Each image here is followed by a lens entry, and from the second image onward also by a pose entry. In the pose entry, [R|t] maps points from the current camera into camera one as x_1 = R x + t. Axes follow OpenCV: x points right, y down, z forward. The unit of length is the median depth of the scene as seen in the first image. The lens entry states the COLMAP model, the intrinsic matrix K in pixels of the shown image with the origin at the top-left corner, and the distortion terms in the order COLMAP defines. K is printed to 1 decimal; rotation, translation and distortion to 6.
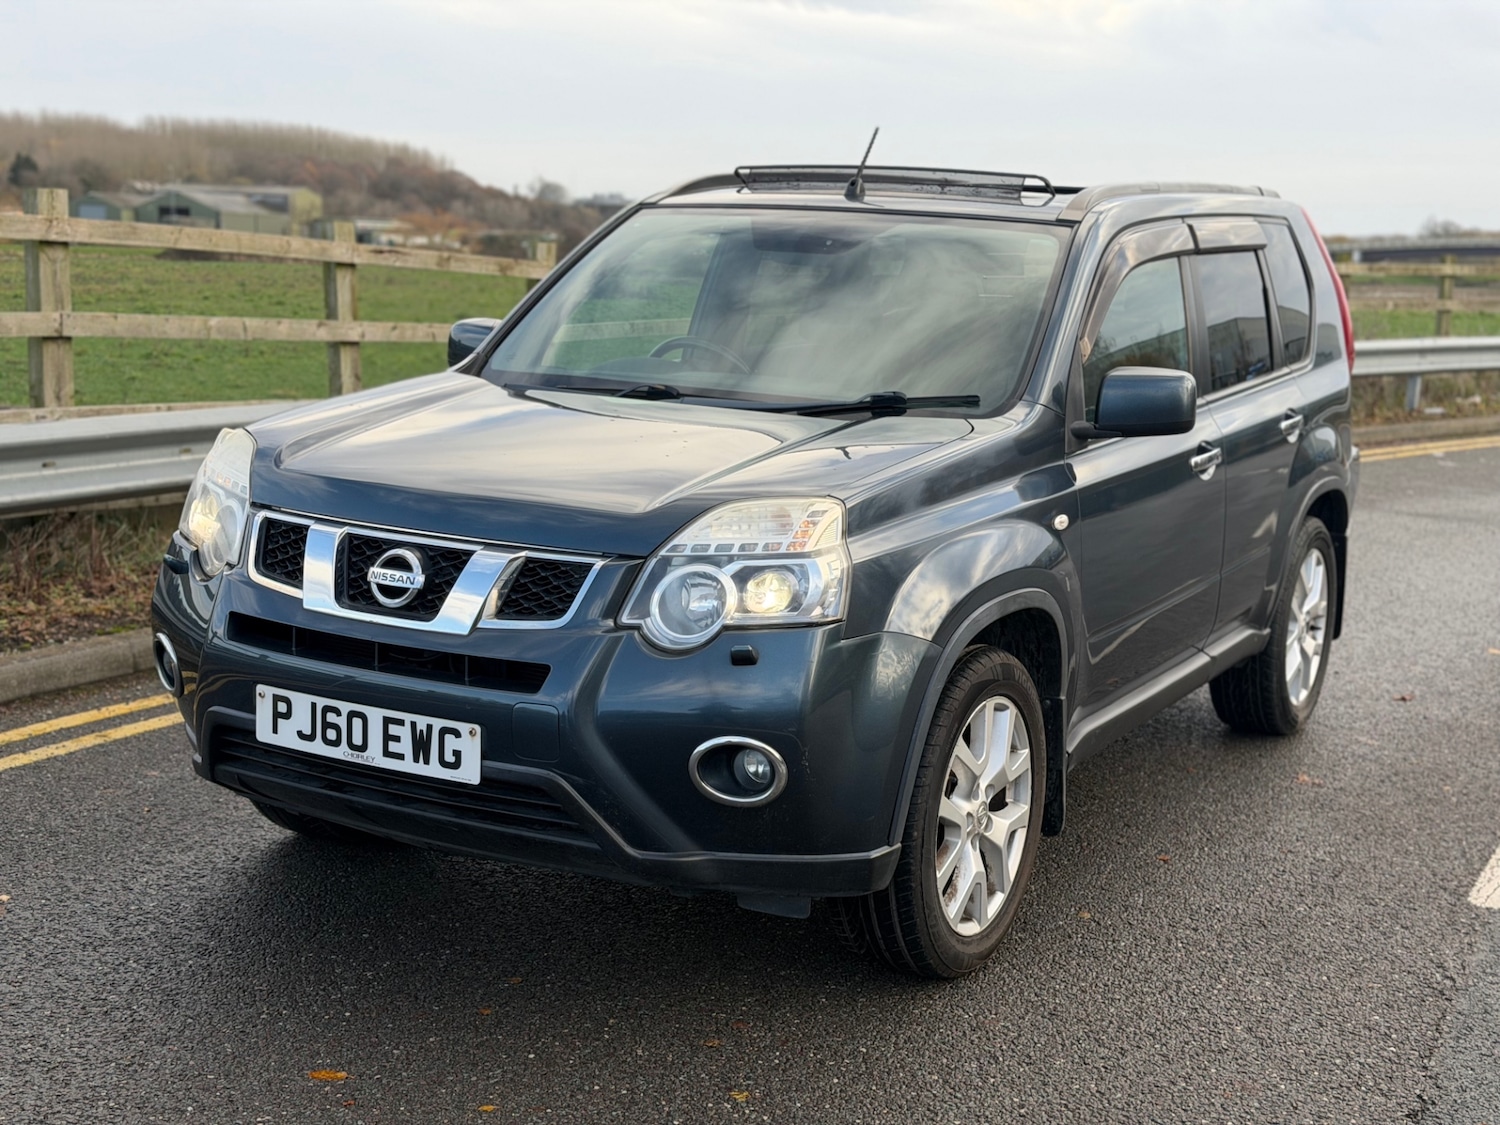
lens RADIAL K [[2032.6, 0, 747.5], [0, 2032.6, 571.2], [0, 0, 1]] dist [0.174753, -0.327199]
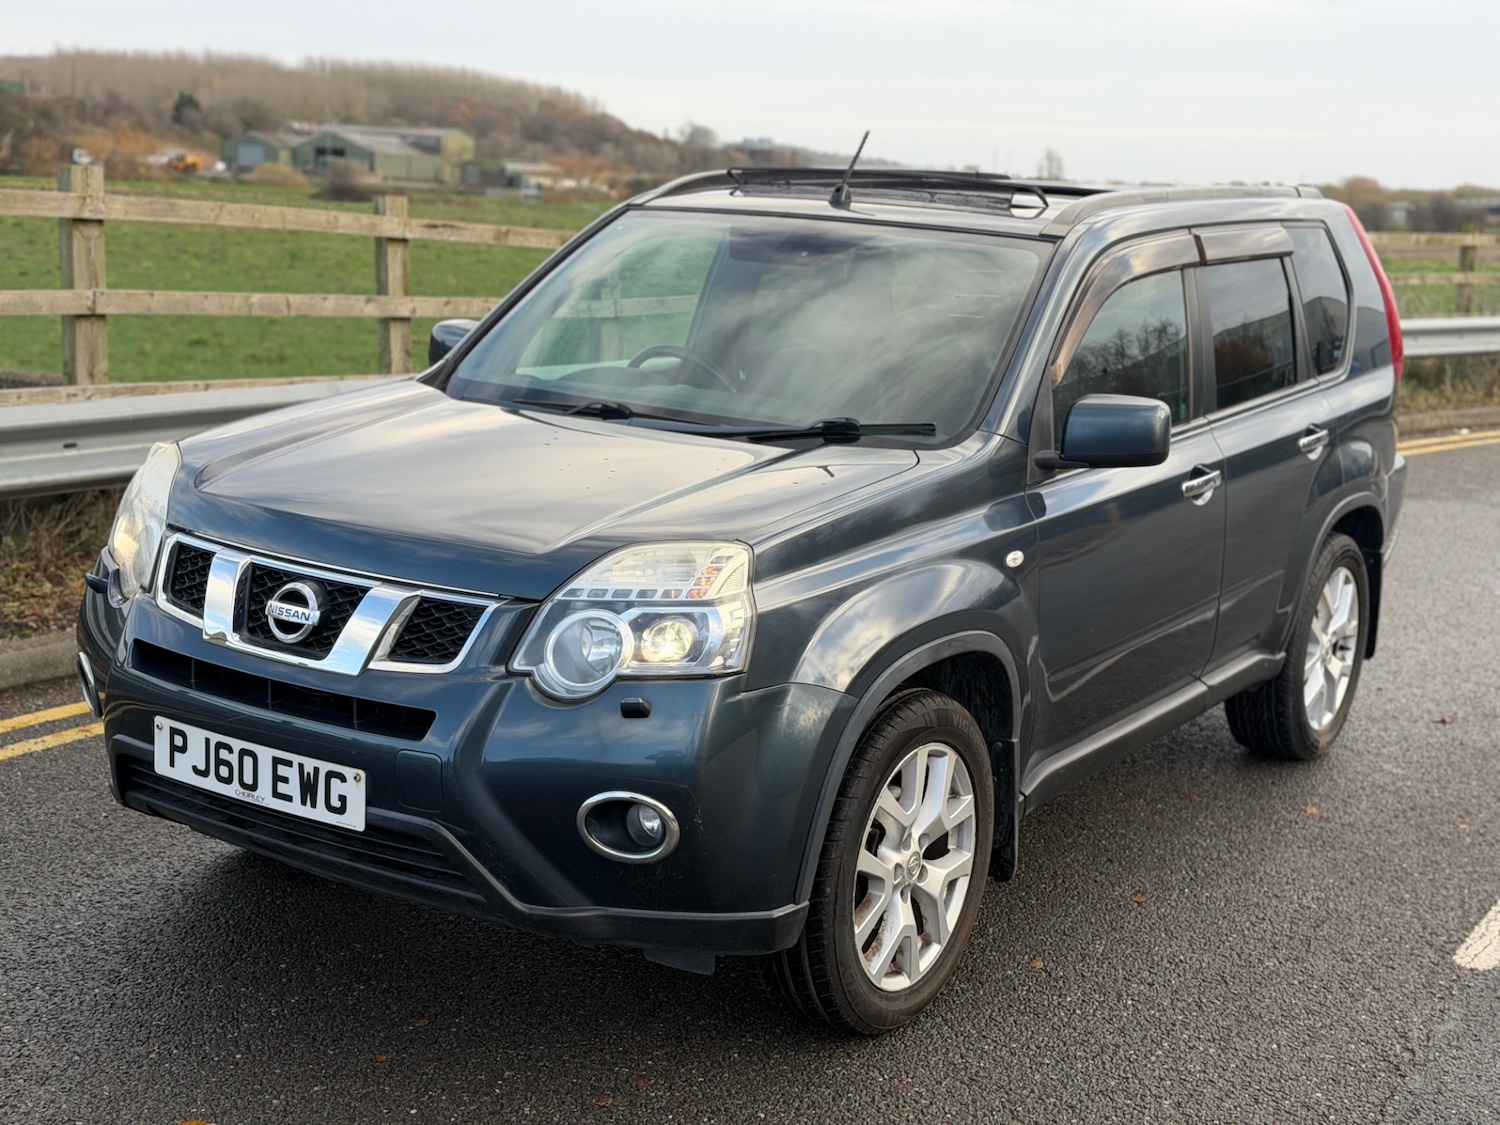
lens RADIAL K [[2033.4, 0, 754.4], [0, 2033.4, 561.3], [0, 0, 1]] dist [0.182449, -0.359516]
pose [[0.997647, 0.025418, -0.063666, 0.097178], [-0.024105, 0.999482, 0.021315, -0.042314], [0.064175, -0.019730, 0.997744, 0.037558]]
